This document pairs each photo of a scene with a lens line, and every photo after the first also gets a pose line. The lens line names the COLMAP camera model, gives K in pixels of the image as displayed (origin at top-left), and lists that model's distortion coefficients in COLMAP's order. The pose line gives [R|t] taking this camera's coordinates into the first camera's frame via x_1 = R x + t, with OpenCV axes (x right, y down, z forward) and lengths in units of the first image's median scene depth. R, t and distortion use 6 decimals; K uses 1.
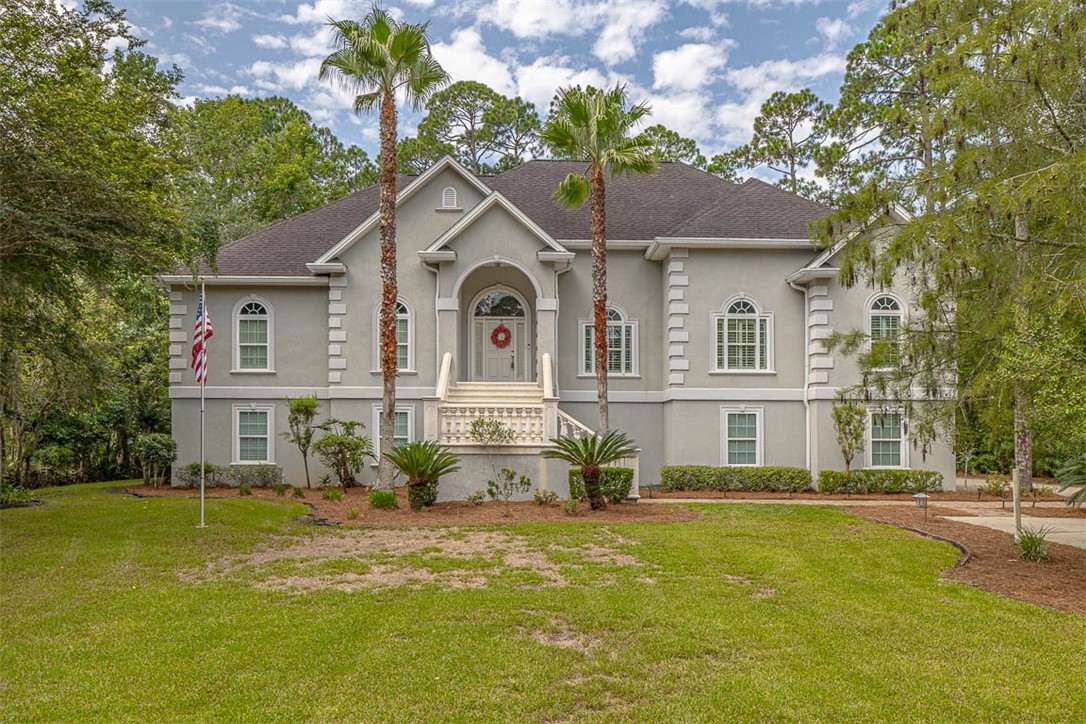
lens RADIAL K [[761.7, 0, 584.0], [0, 761.7, 445.9], [0, 0, 1]] dist [0.001668, -0.009942]
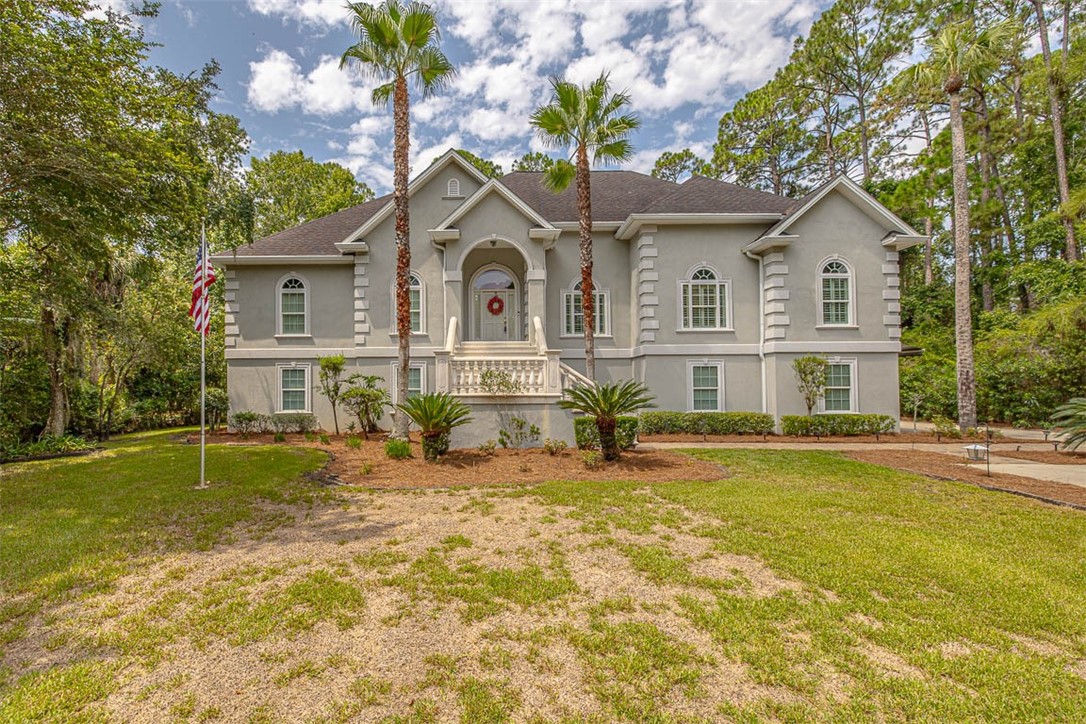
lens RADIAL K [[454.5, 0, 496.8], [0, 454.5, 407.1], [0, 0, 1]] dist [-0.006088, 0.000202]
pose [[0.998149, -0.006598, -0.060461, -0.069955], [0.008300, 0.999575, 0.027934, -0.002166], [0.060251, -0.028384, 0.997780, 0.296801]]
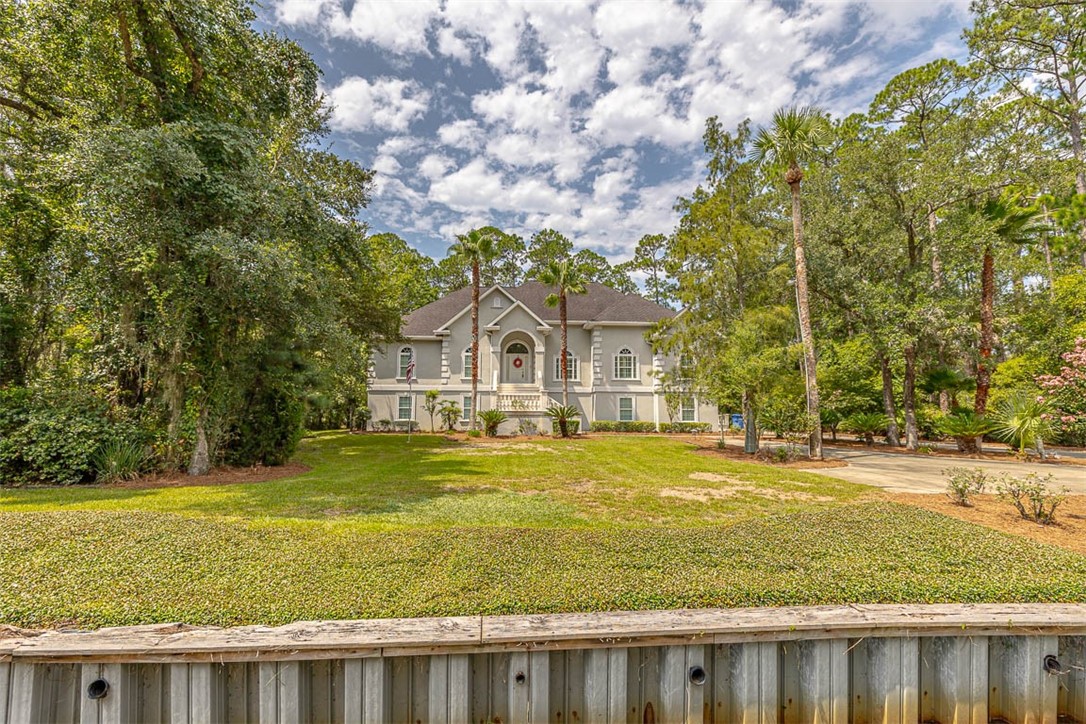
lens RADIAL K [[455.3, 0, 578.3], [0, 455.3, 365.3], [0, 0, 1]] dist [-0.002537, -0.000292]
pose [[0.996729, 0.008338, 0.080390, -0.044156], [0.000972, 0.993356, -0.115077, 0.016889], [-0.080816, 0.114778, 0.990098, -0.346576]]
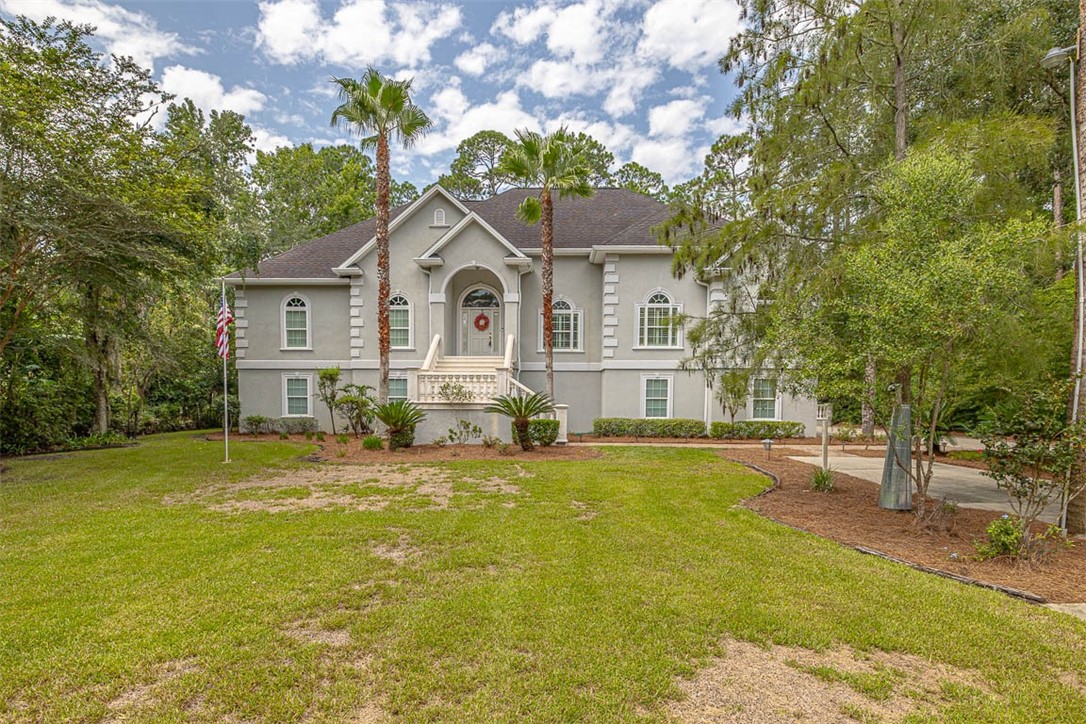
lens RADIAL K [[546.8, 0, 574.3], [0, 546.8, 442.7], [0, 0, 1]] dist [-0.004387, 0.000319]
pose [[0.999289, 0.002657, -0.037602, 0.100571], [0.000041, 0.997434, 0.071590, 0.000034], [0.037696, -0.071540, 0.996725, 0.027610]]
